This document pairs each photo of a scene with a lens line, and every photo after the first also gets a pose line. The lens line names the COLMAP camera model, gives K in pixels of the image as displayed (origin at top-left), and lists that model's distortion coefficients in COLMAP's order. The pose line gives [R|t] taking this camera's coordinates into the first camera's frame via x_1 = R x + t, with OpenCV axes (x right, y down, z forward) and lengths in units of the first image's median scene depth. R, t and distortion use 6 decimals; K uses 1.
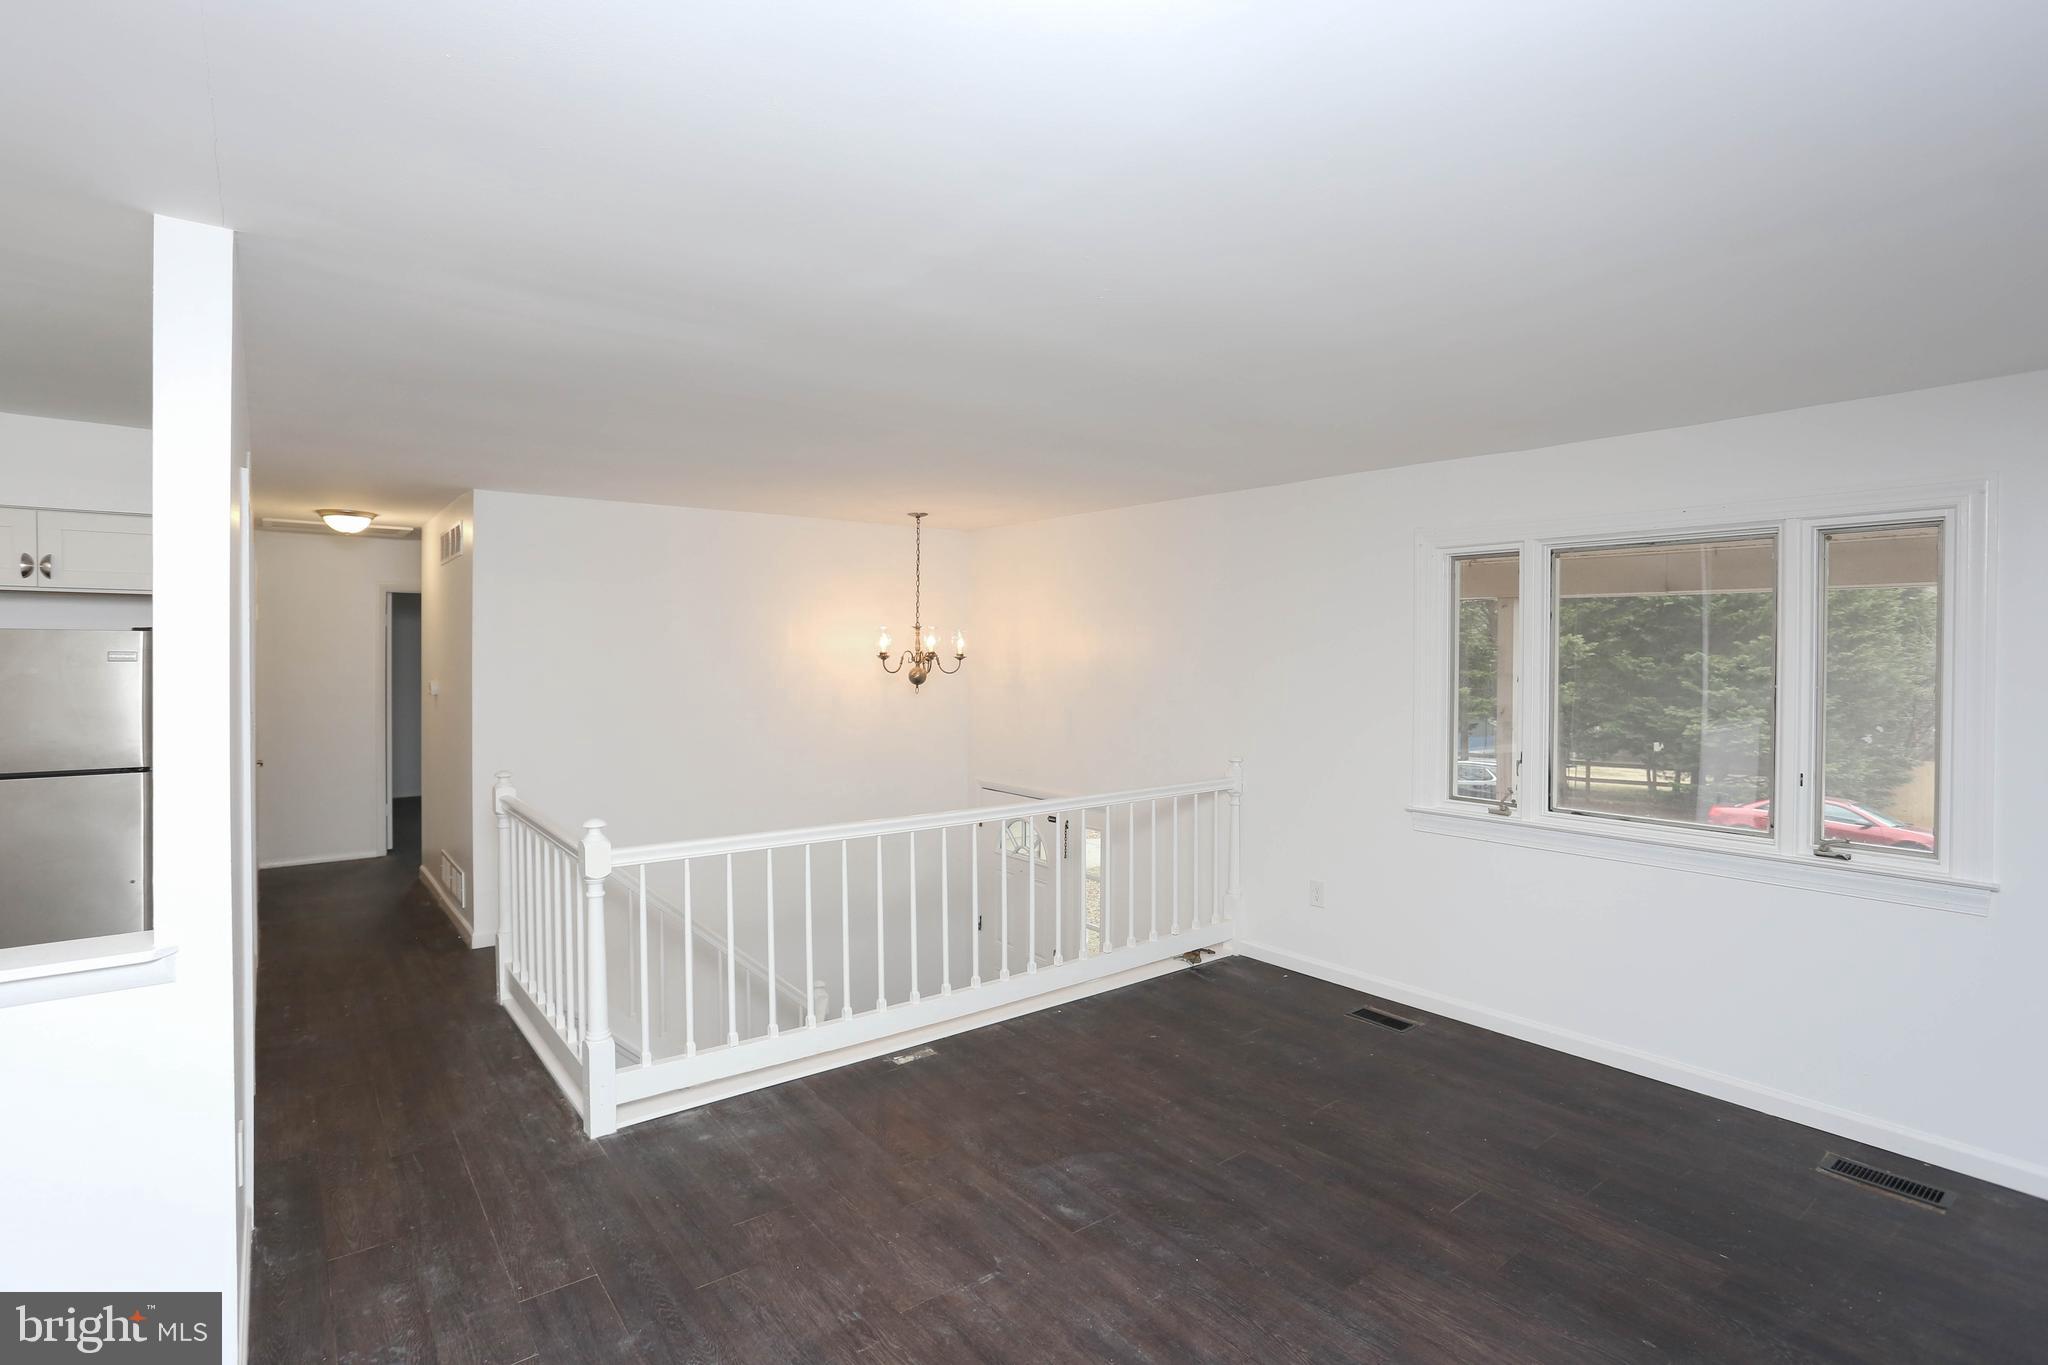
lens RADIAL K [[1004.6, 0, 1025.7], [0, 1004.6, 674.0], [0, 0, 1]] dist [-0.073800, 0.047087]
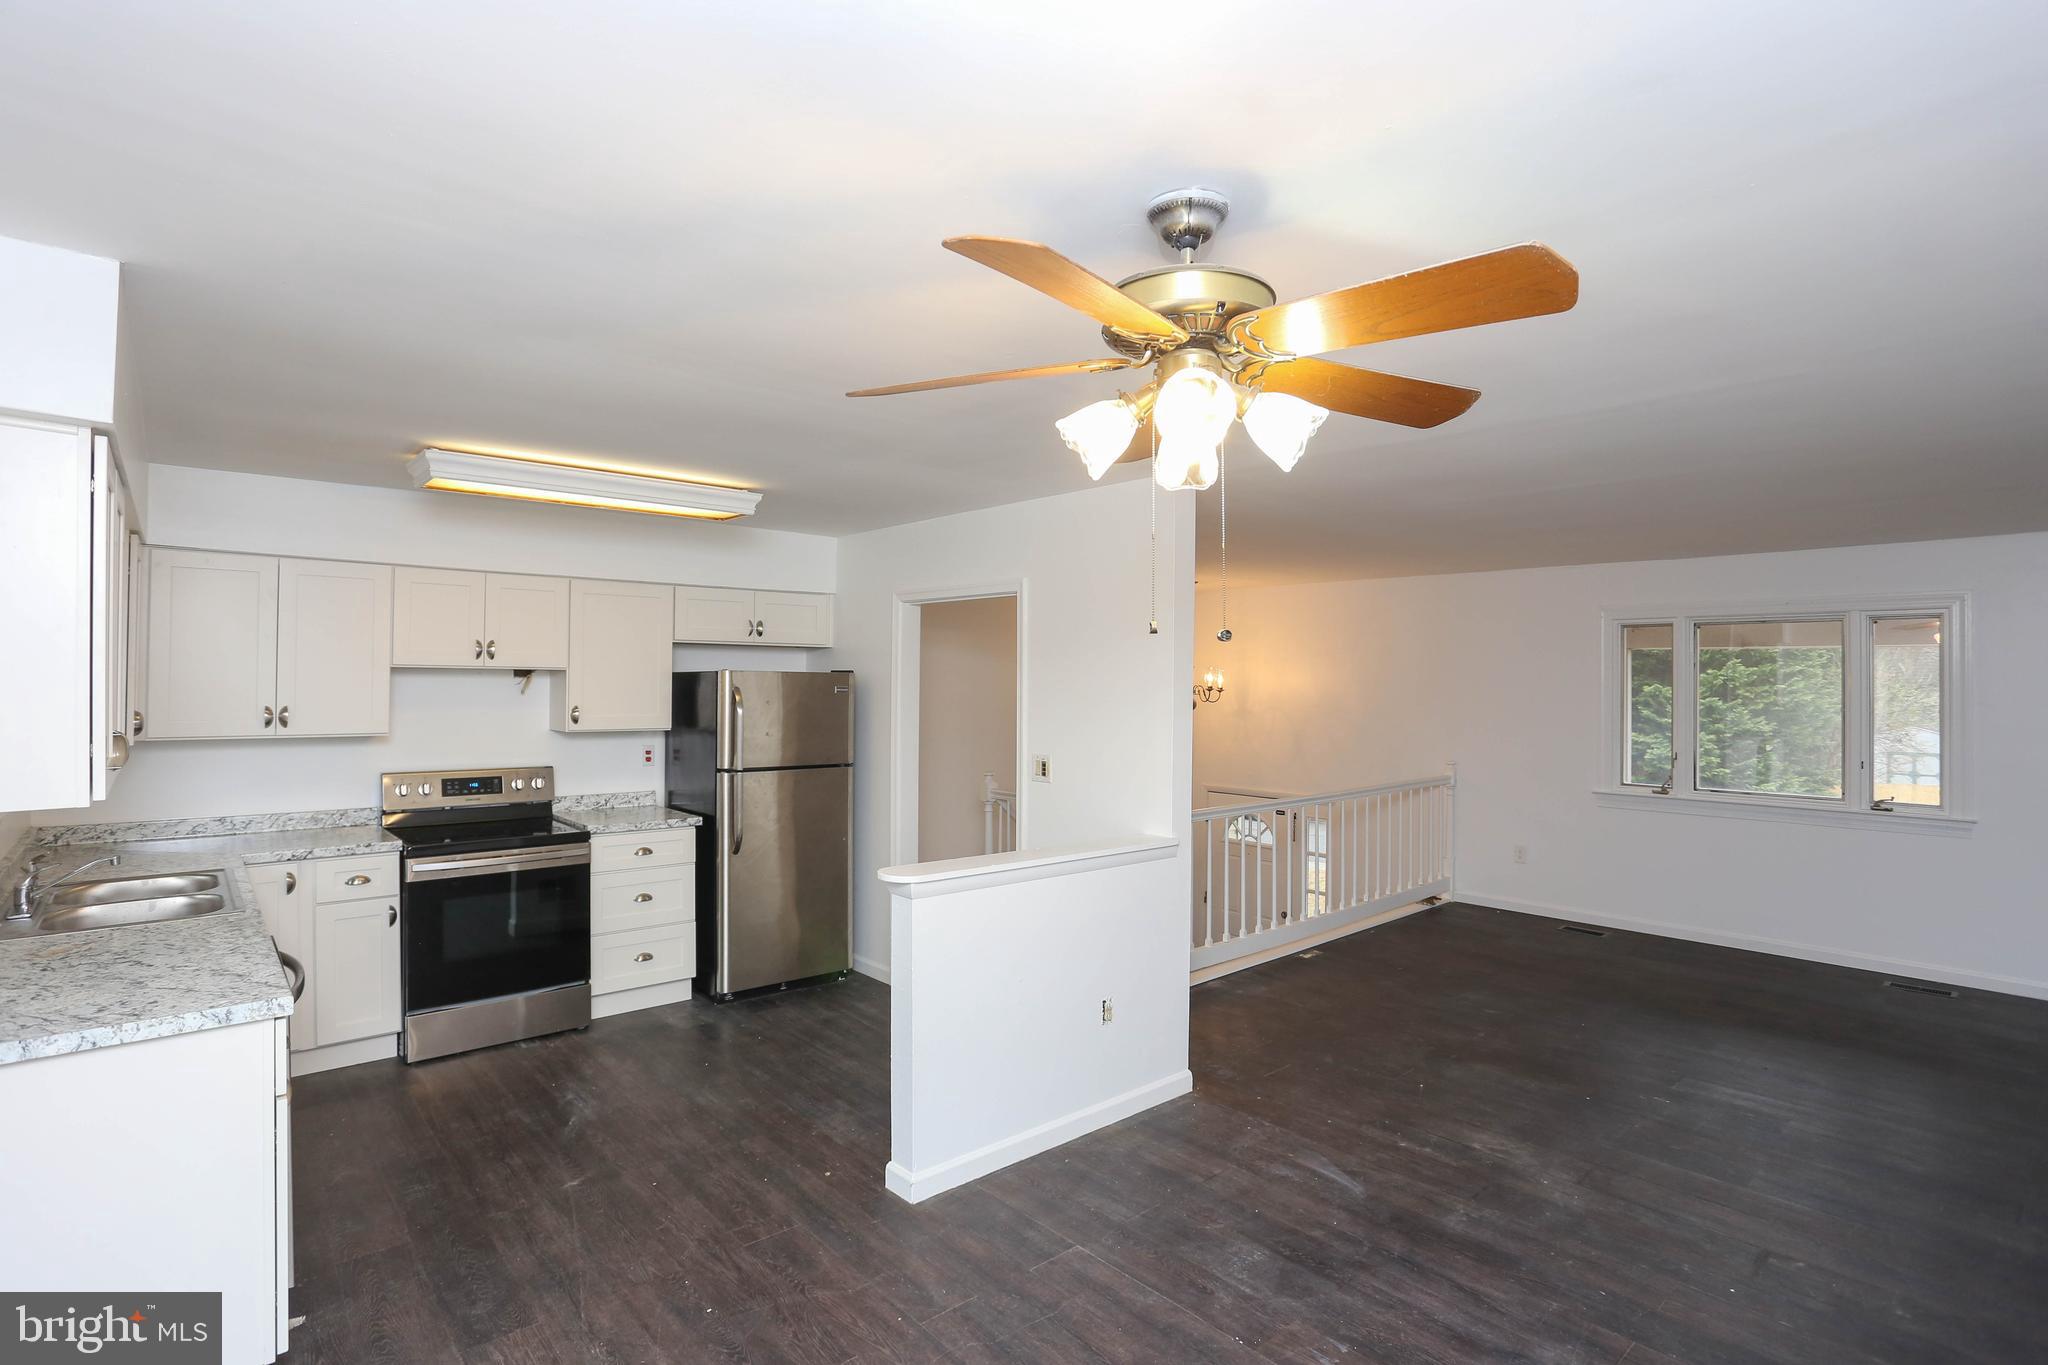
lens RADIAL K [[1012.8, 0, 1015.4], [0, 1012.8, 677.2], [0, 0, 1]] dist [-0.078397, 0.036110]
pose [[0.998431, 0.002011, 0.055957, -0.691167], [-0.000467, 0.999619, -0.027594, 0.004632], [-0.055991, 0.027525, 0.998052, -0.543970]]
